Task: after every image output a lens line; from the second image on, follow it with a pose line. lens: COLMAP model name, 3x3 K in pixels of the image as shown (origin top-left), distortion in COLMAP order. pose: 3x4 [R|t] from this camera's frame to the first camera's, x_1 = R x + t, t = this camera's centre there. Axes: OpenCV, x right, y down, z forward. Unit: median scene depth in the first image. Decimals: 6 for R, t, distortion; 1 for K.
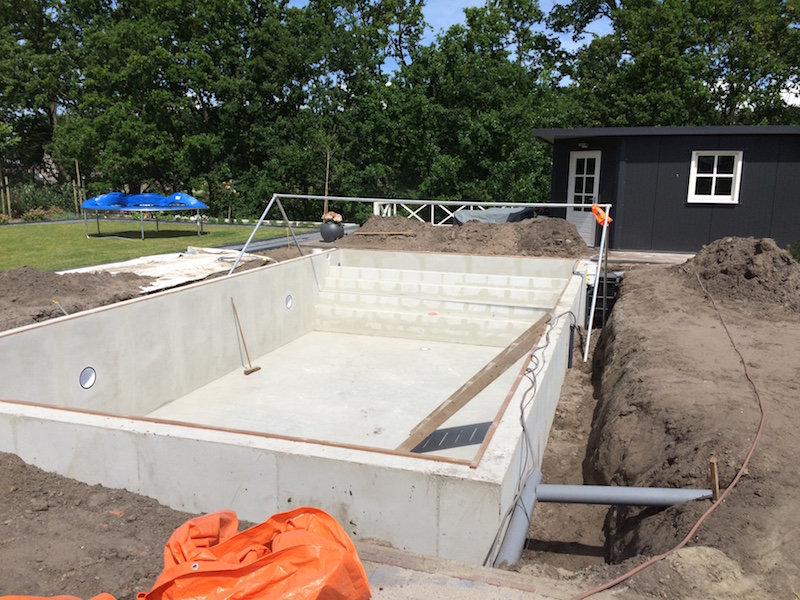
lens RADIAL K [[673.7, 0, 394.9], [0, 673.7, 297.3], [0, 0, 1]] dist [0.070502, -0.094019]
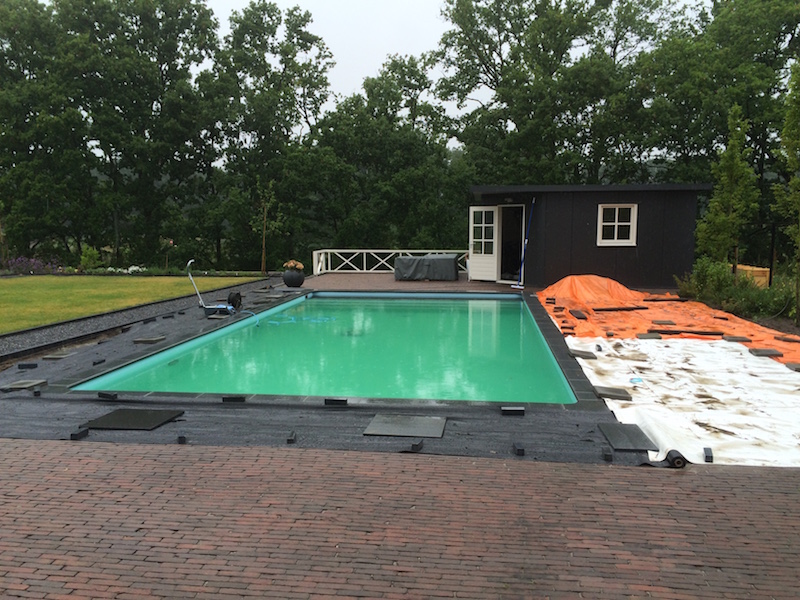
lens RADIAL K [[670.6, 0, 400.0], [0, 670.6, 300.0], [0, 0, 1]] dist [0.079846, -0.108642]
pose [[0.980803, -0.029189, 0.192803, -0.087675], [0.043309, 0.996646, -0.069434, 0.014780], [-0.190130, 0.076451, 0.978778, -0.061604]]
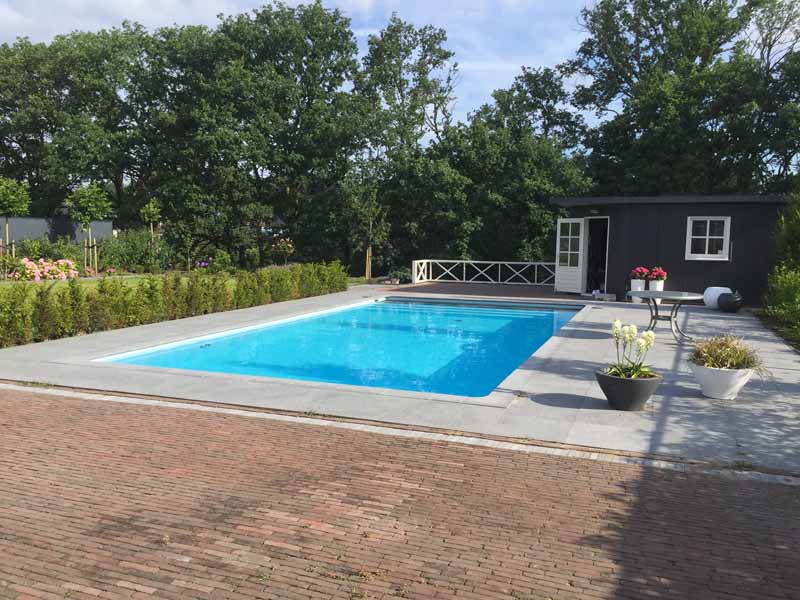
lens RADIAL K [[673.1, 0, 400.0], [0, 673.1, 300.0], [0, 0, 1]] dist [0.058709, -0.002446]
pose [[0.999186, 0.006971, -0.039735, -0.005513], [-0.010554, 0.995824, -0.090682, 0.022858], [0.038937, 0.091028, 0.995087, -0.098740]]
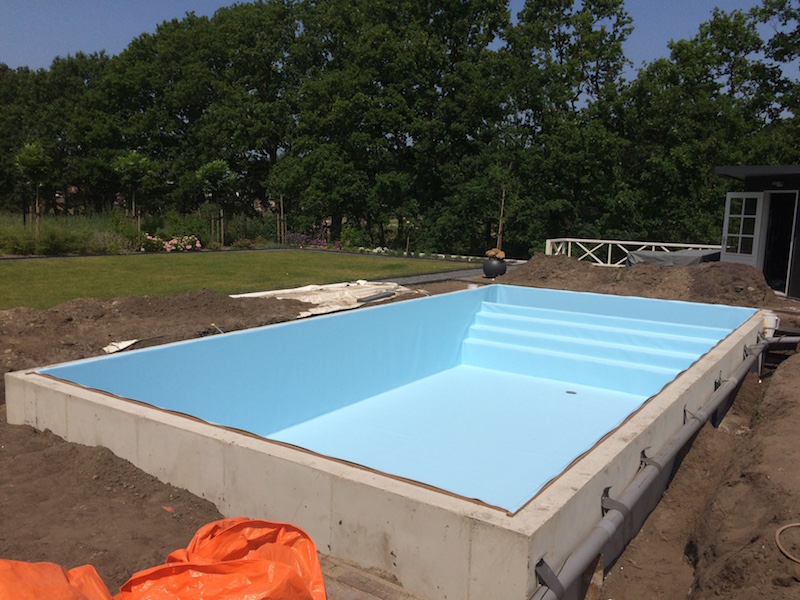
lens RADIAL K [[670.6, 0, 400.0], [0, 670.6, 300.0], [0, 0, 1]] dist [0.079846, -0.108642]
pose [[0.959763, 0.052486, -0.275862, 0.033238], [-0.065347, 0.997153, -0.037631, -0.001828], [0.273101, 0.054143, 0.960460, 0.000279]]
